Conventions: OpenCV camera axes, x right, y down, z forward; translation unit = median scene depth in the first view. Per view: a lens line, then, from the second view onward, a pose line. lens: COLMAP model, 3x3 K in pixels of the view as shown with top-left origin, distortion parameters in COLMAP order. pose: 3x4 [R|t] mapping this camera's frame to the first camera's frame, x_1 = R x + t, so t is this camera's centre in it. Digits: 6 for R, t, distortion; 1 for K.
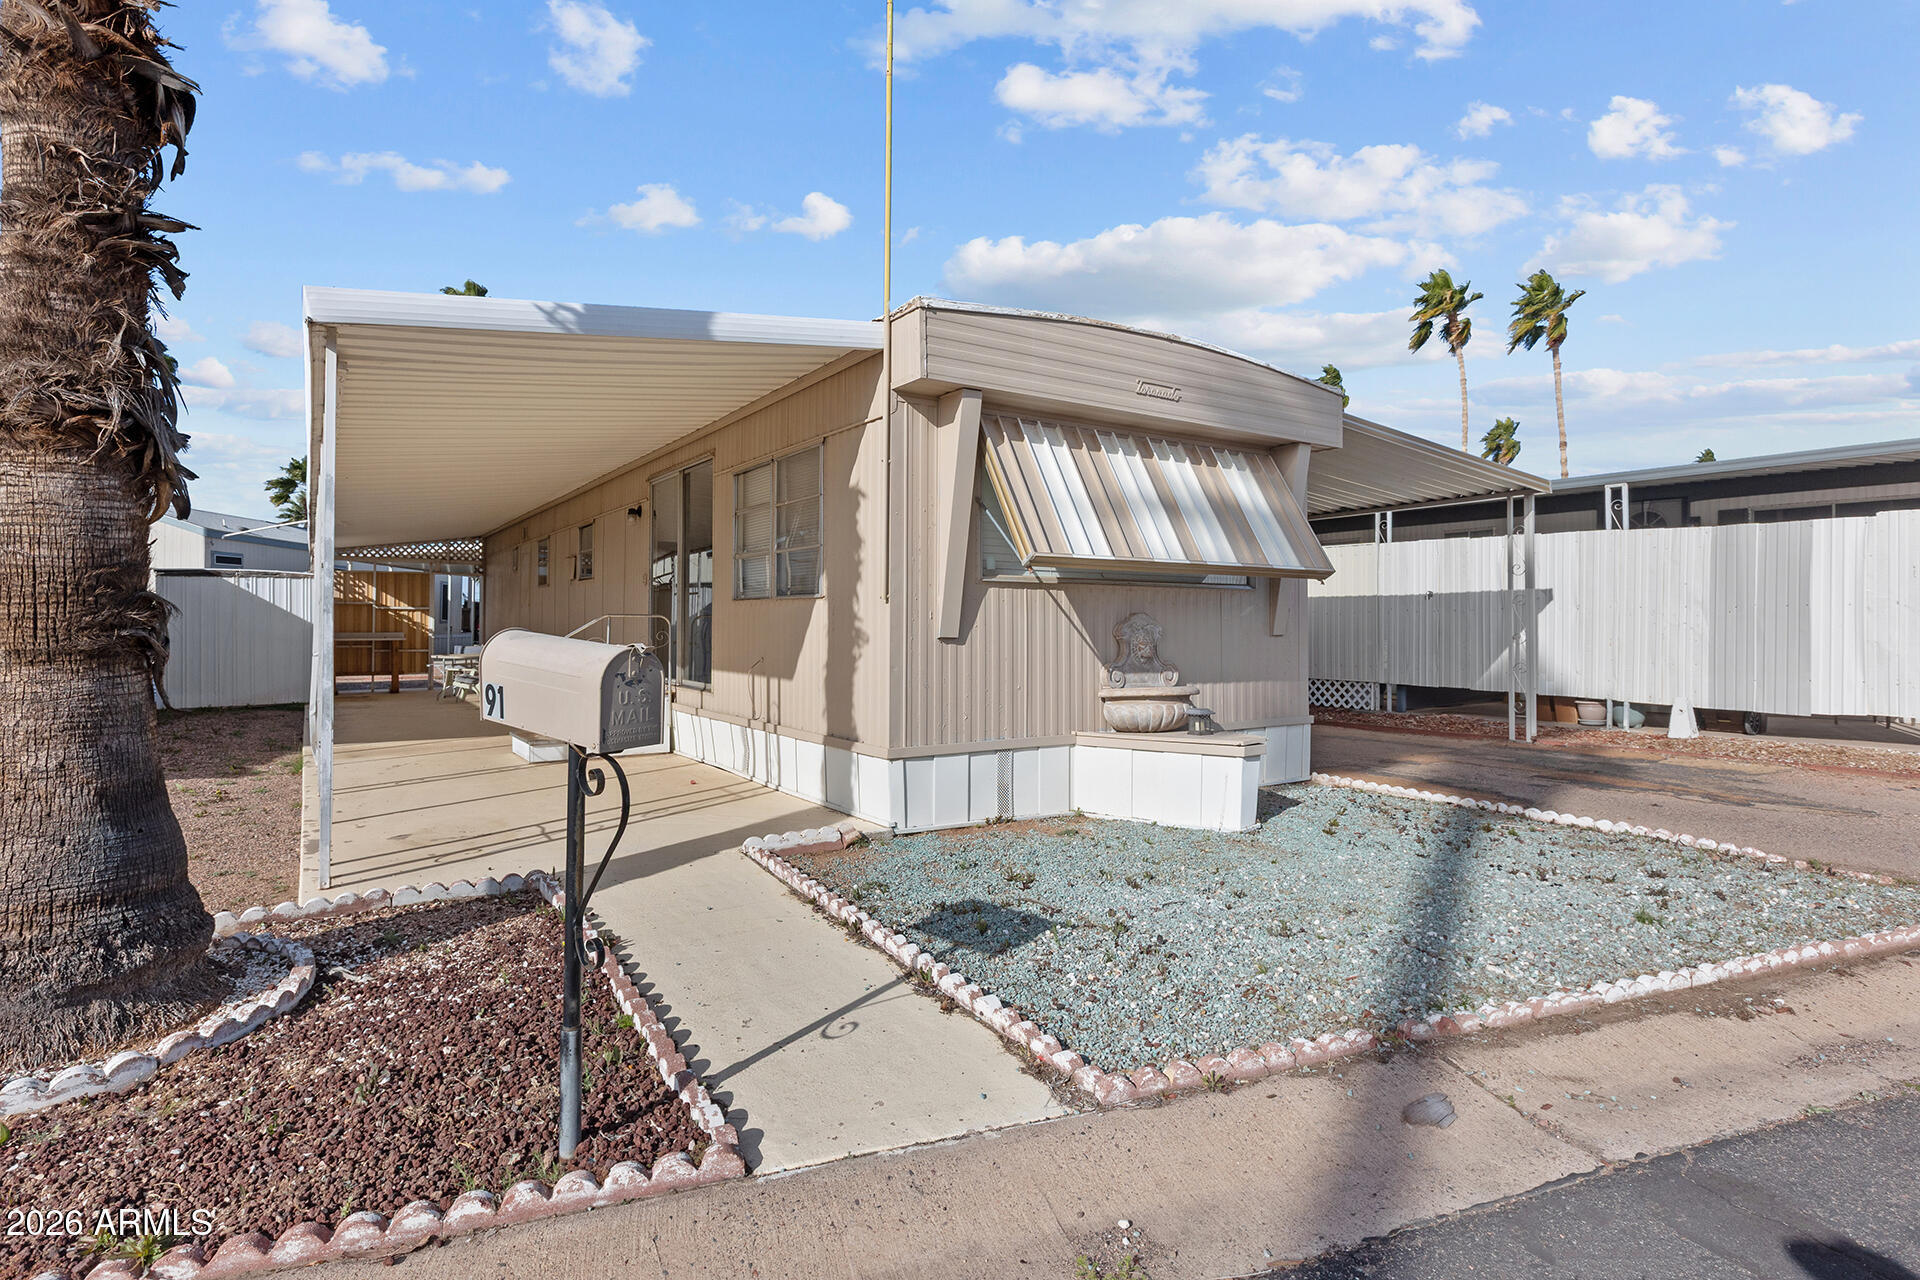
lens RADIAL K [[1006.5, 0, 970.1], [0, 1006.5, 619.5], [0, 0, 1]] dist [-0.004262, -0.000509]
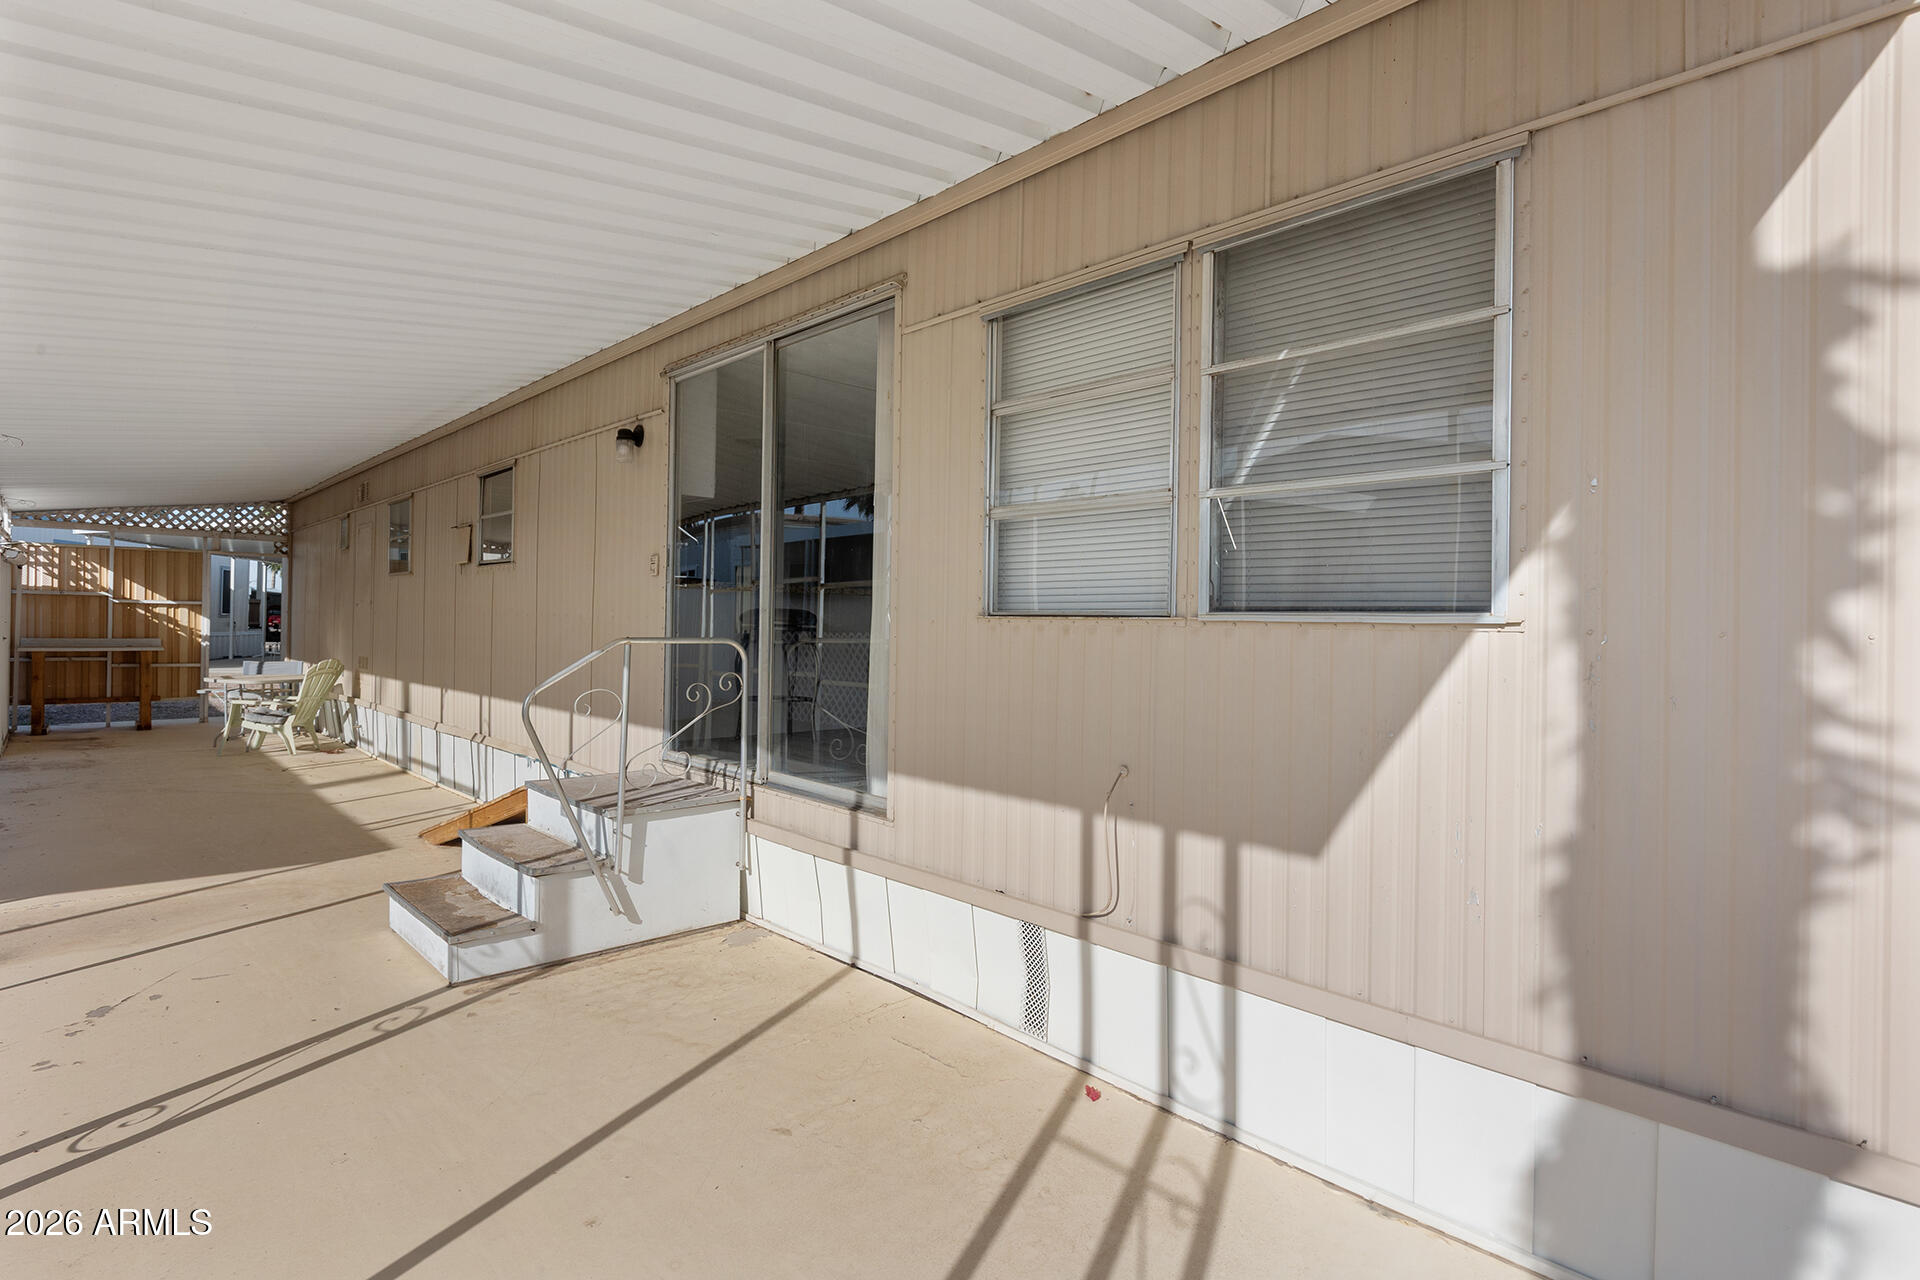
lens RADIAL K [[1006.5, 0, 967.1], [0, 1006.5, 640.1], [0, 0, 1]] dist [-0.004262, -0.000509]
pose [[0.987815, 0.012420, 0.155137, -0.095009], [-0.015571, 0.999696, 0.019109, -0.005286], [-0.154852, -0.021292, 0.987708, 0.179060]]
